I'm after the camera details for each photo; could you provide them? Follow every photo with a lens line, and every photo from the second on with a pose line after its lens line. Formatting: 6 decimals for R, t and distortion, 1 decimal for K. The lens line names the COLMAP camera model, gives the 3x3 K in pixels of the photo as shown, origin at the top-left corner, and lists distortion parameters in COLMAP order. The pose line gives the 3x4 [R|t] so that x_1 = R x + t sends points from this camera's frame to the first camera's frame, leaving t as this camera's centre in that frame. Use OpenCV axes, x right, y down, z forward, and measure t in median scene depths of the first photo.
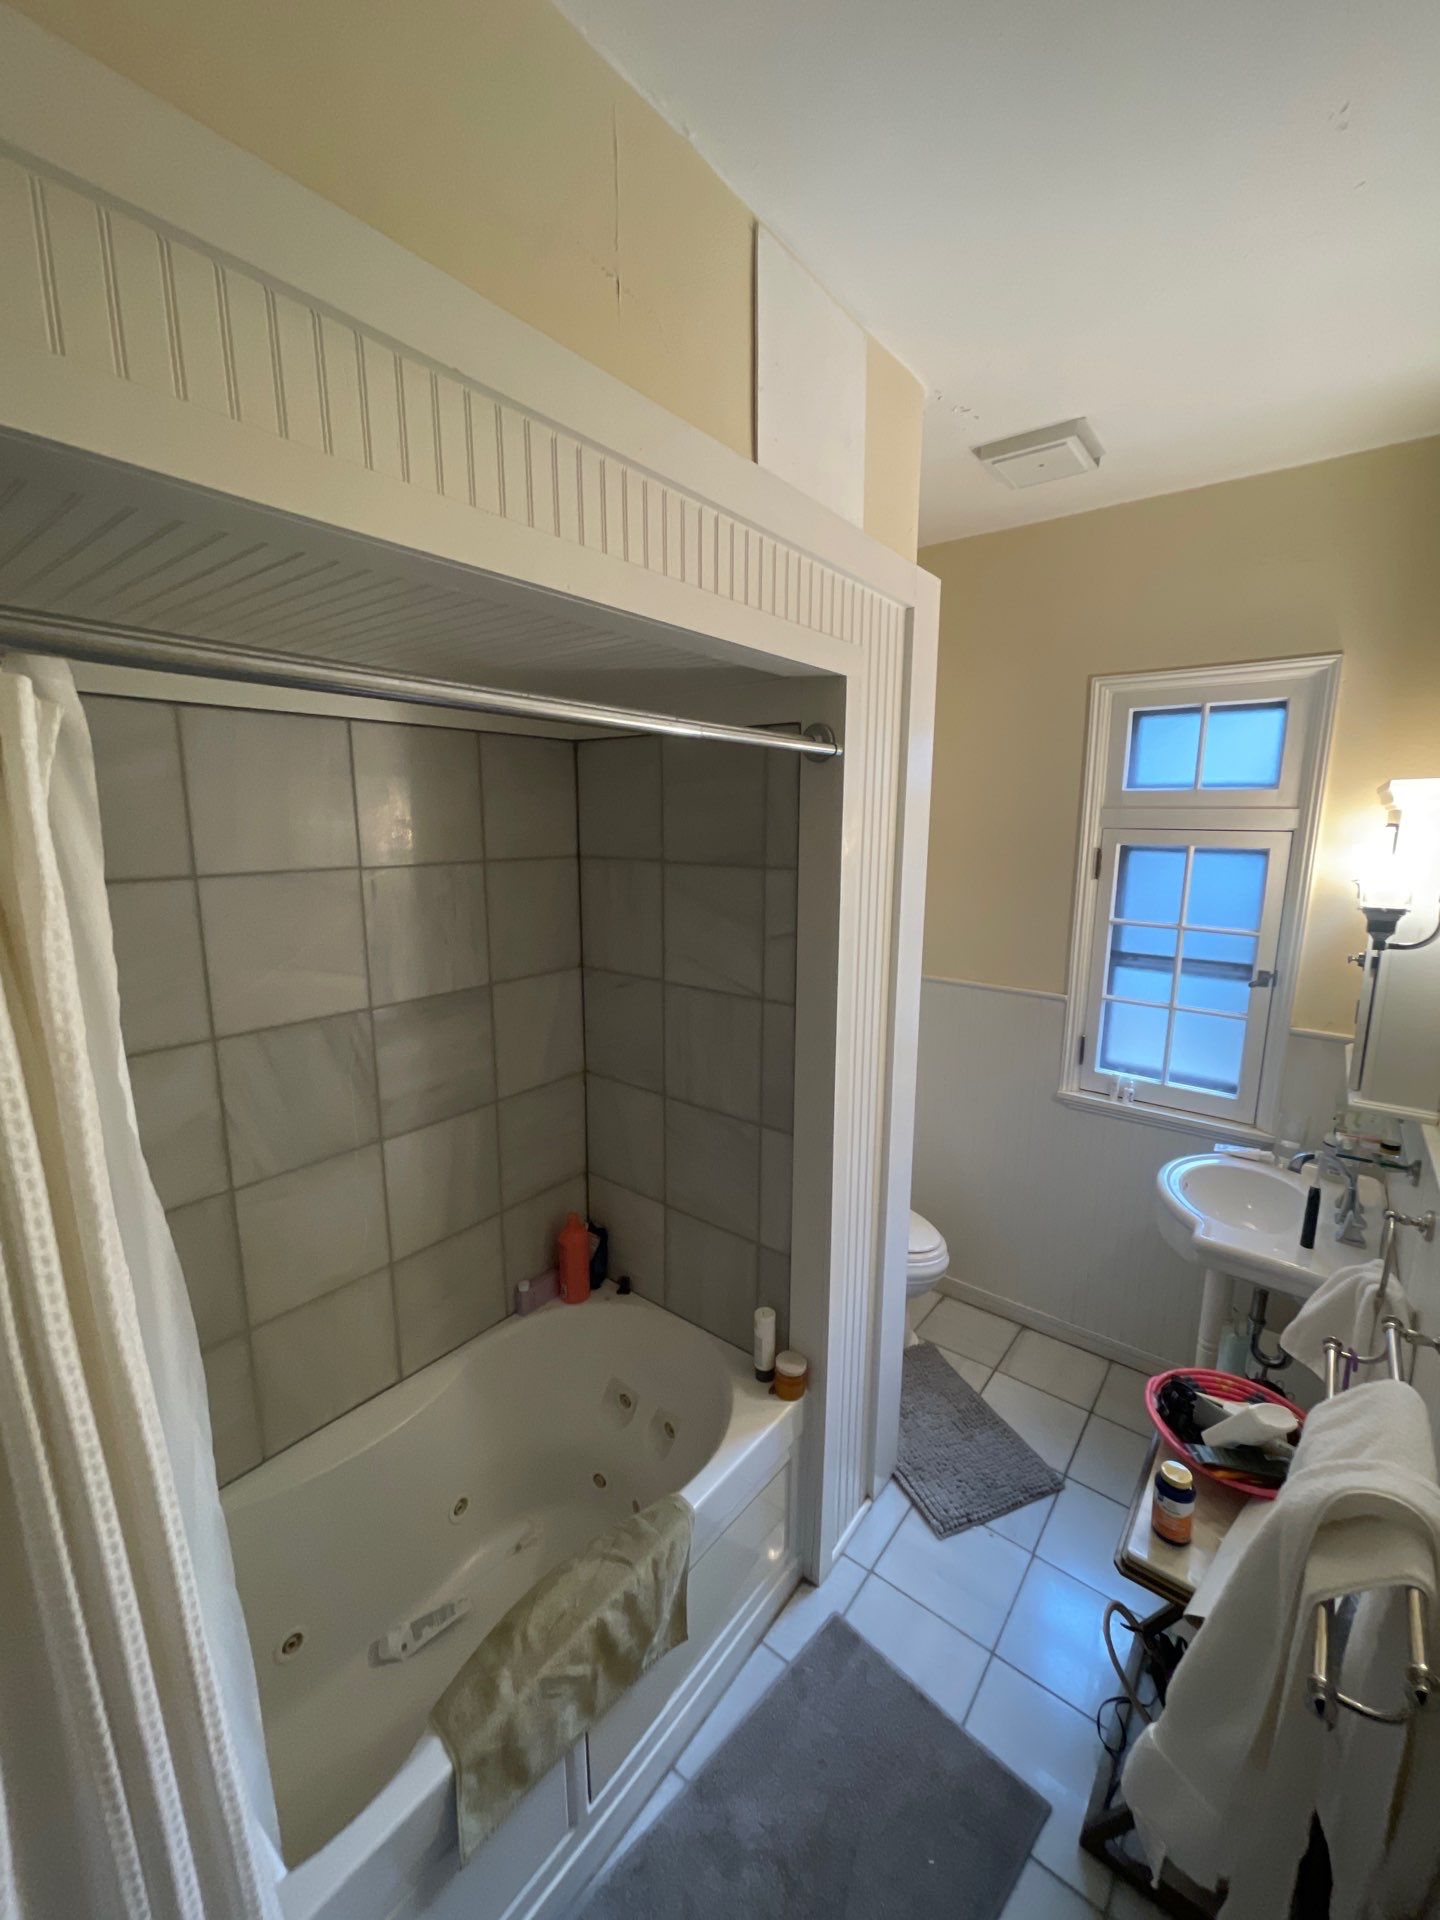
lens RADIAL K [[773.8, 0, 714.4], [0, 773.8, 956.3], [0, 0, 1]] dist [0.007112, 0.000321]
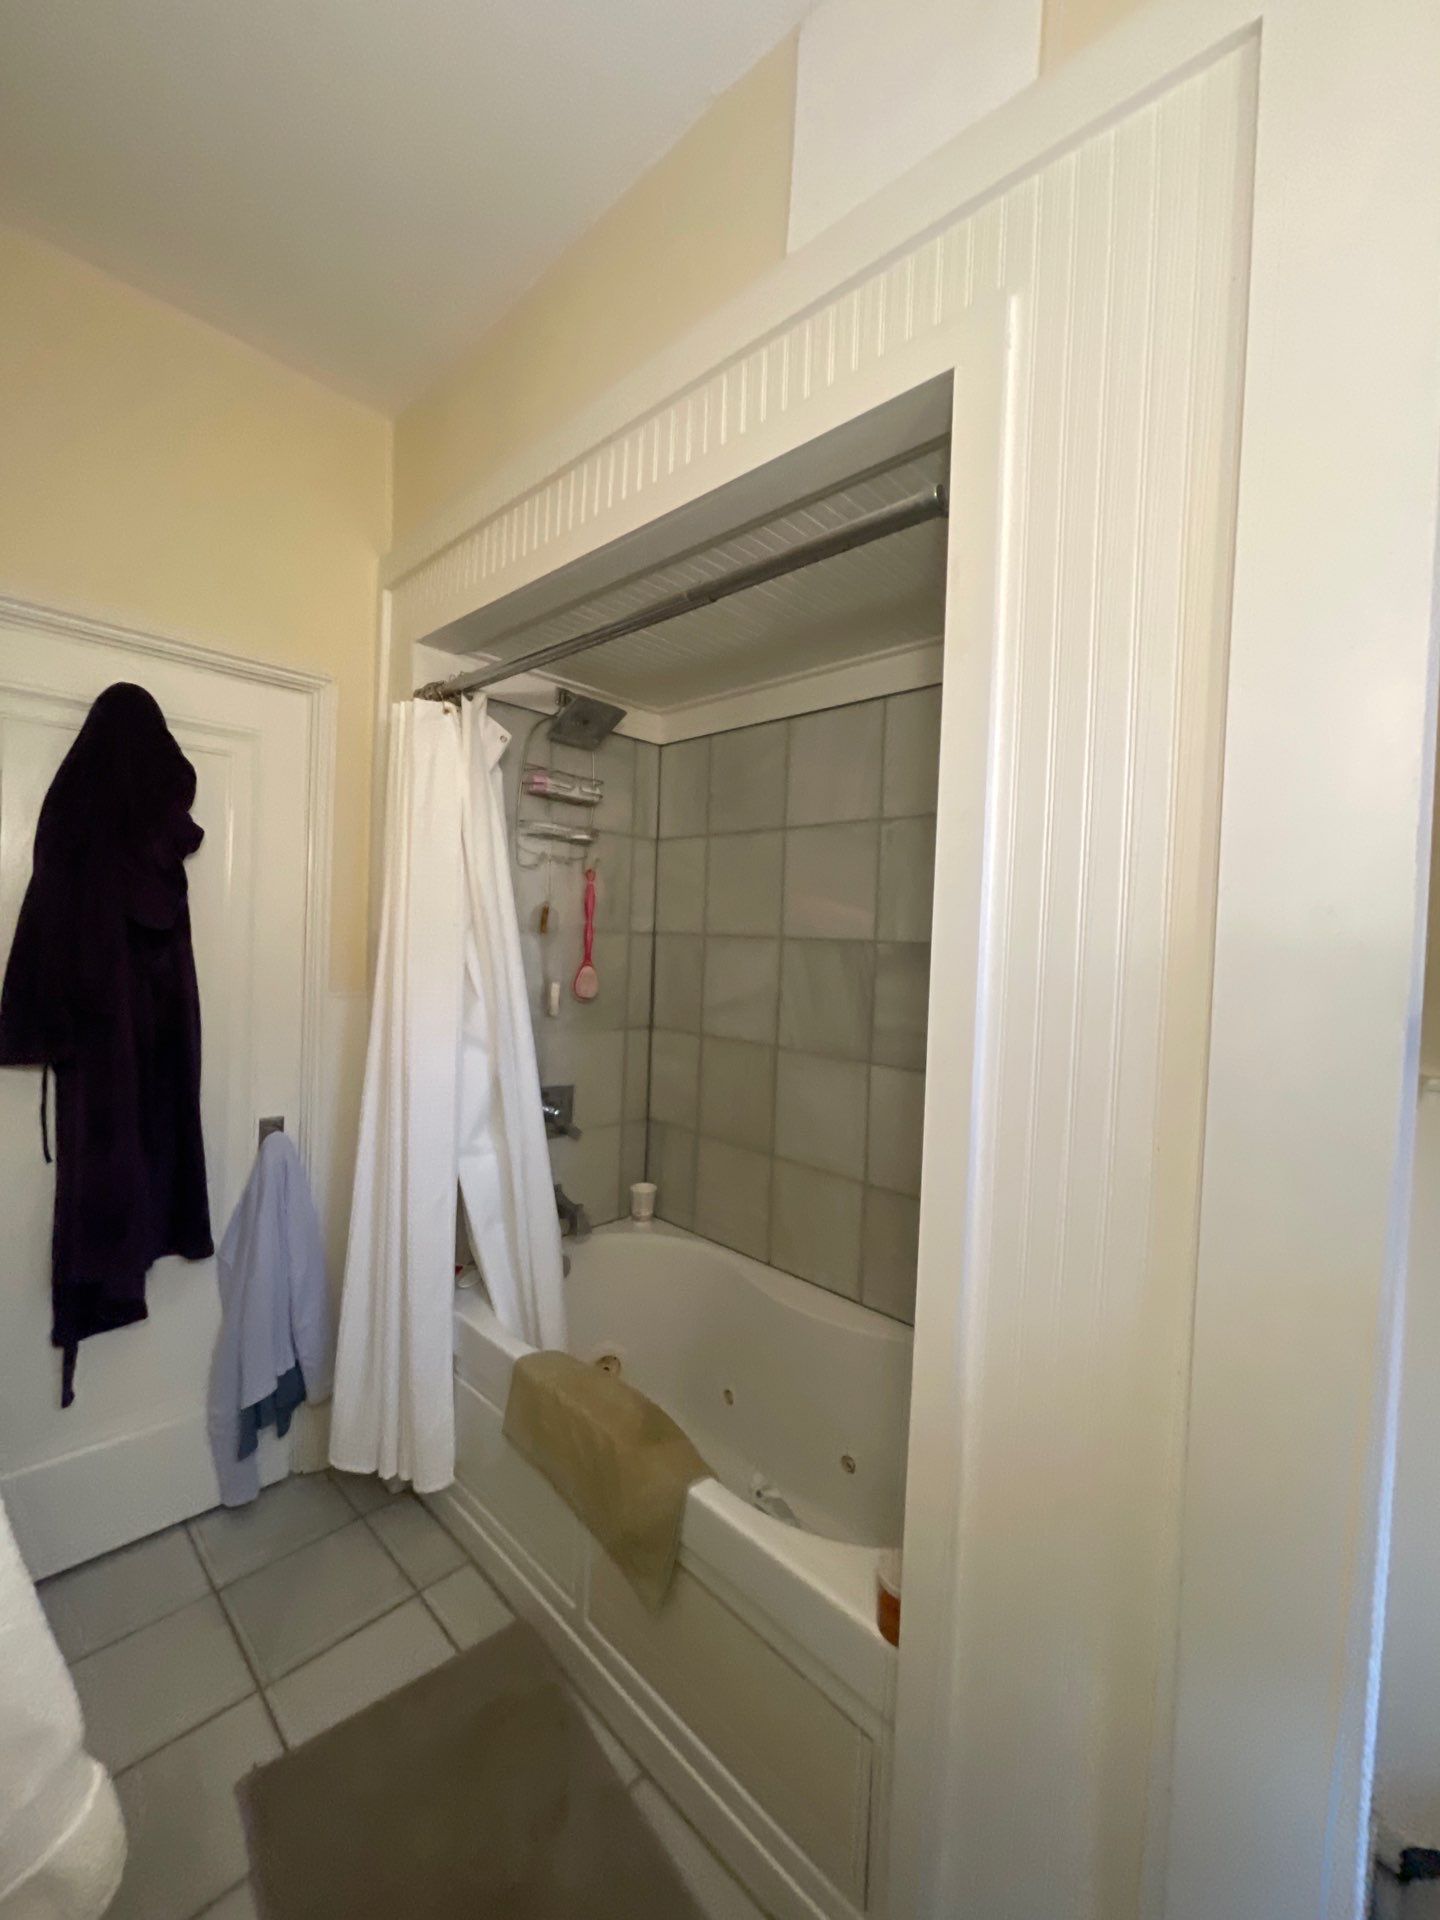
lens RADIAL K [[773.8, 0, 714.4], [0, 773.8, 956.3], [0, 0, 1]] dist [0.007112, 0.000321]
pose [[-0.098912, 0.015416, -0.994977, 0.769706], [-0.217135, 0.975452, 0.036699, 0.104877], [0.971117, 0.219674, -0.093137, 0.938172]]
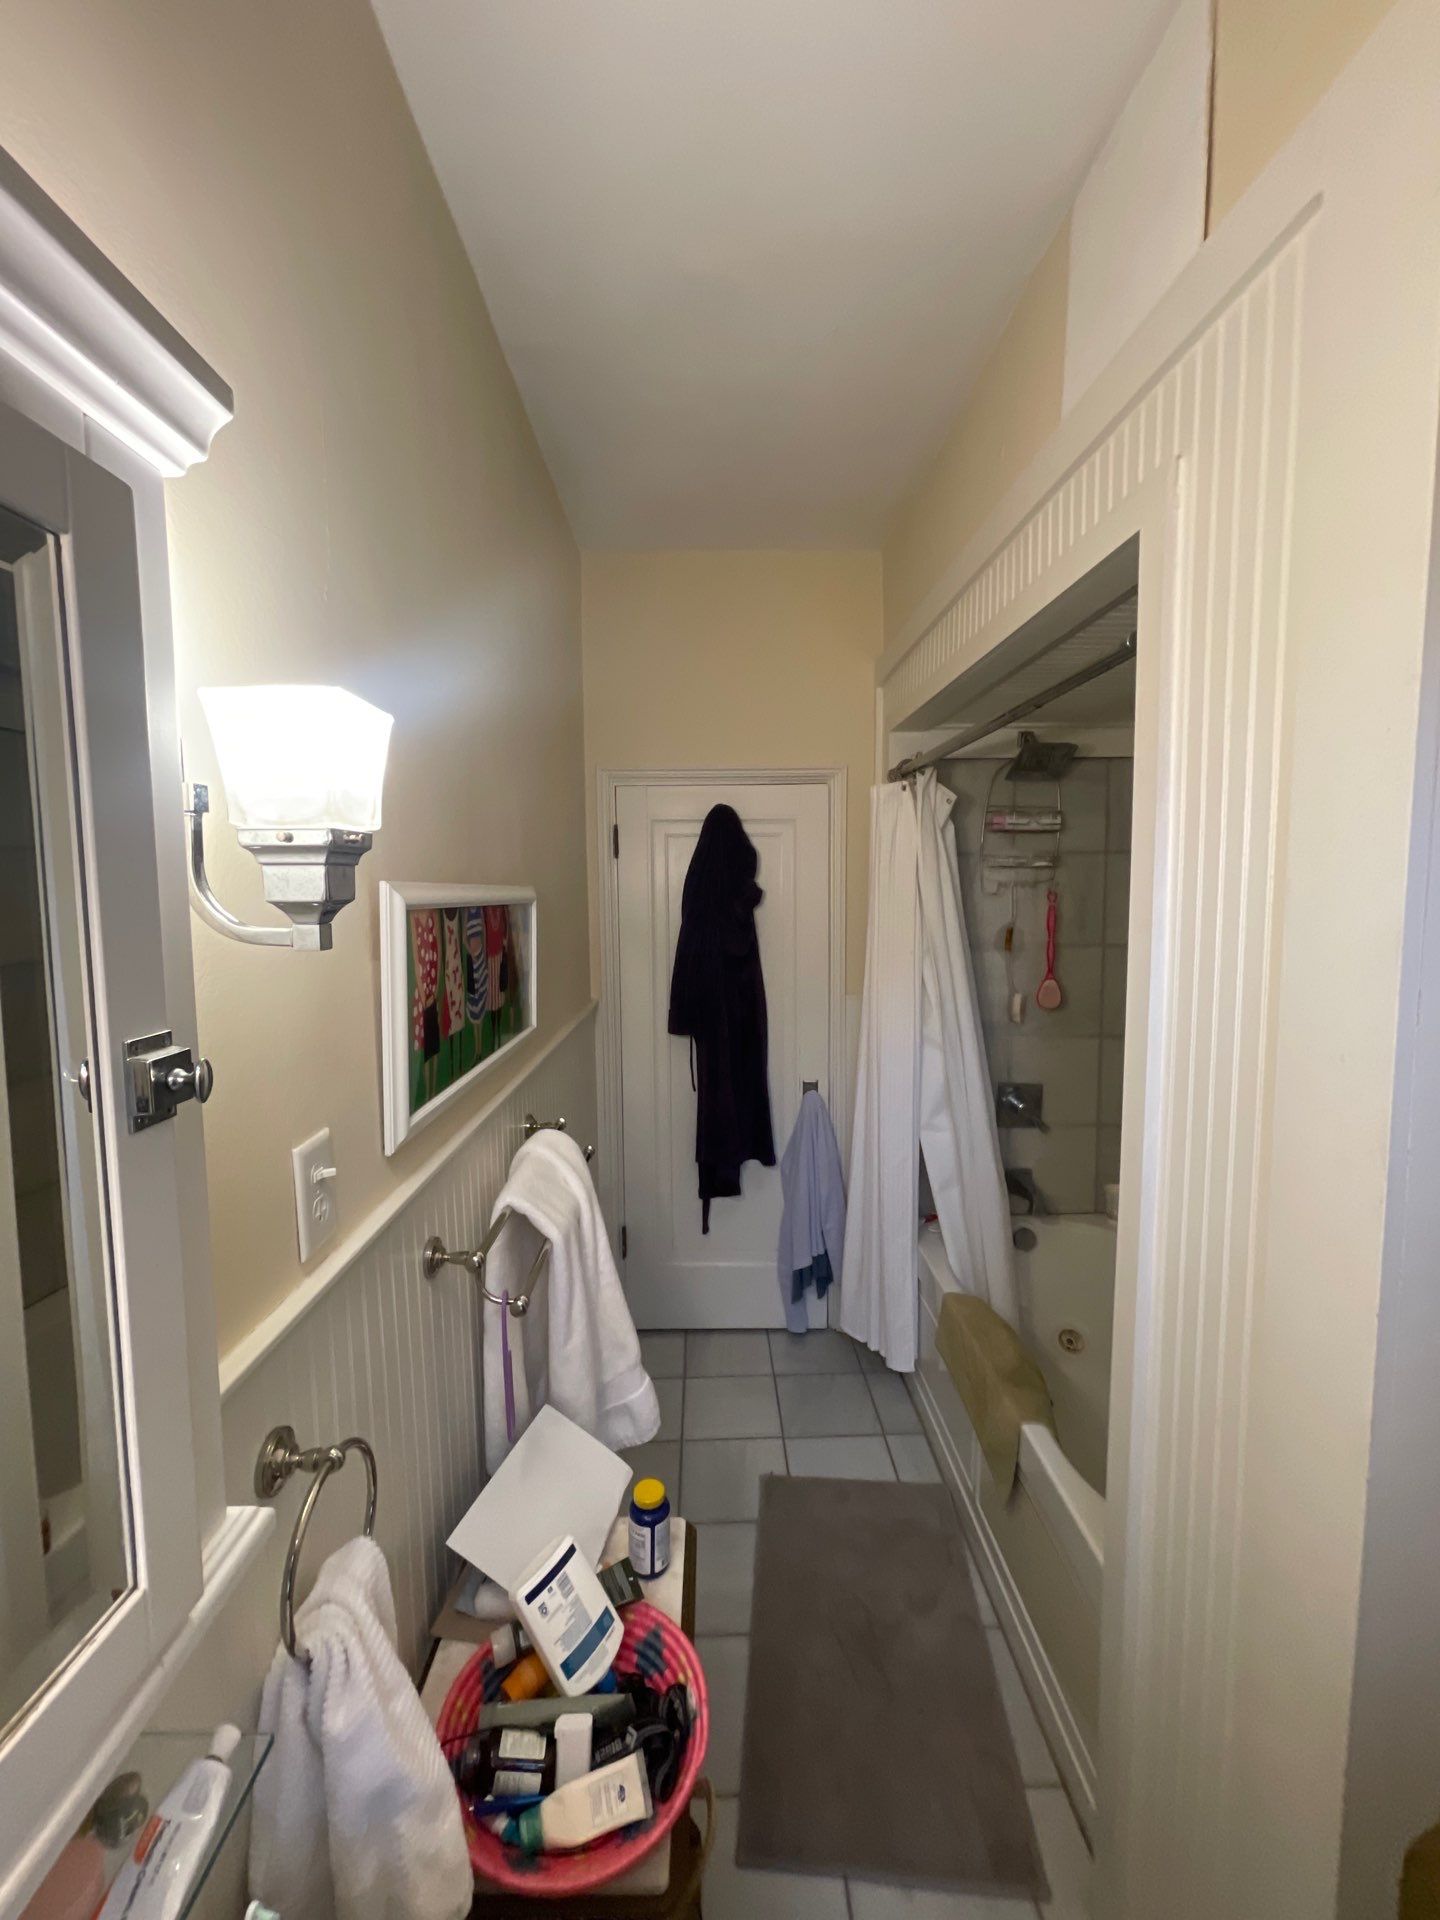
lens RADIAL K [[773.8, 0, 714.4], [0, 773.8, 956.3], [0, 0, 1]] dist [0.007112, 0.000321]
pose [[-0.773554, 0.052610, -0.631543, 0.899339], [-0.109956, 0.970291, 0.215511, -0.085975], [0.624119, 0.236151, -0.744787, 1.322292]]
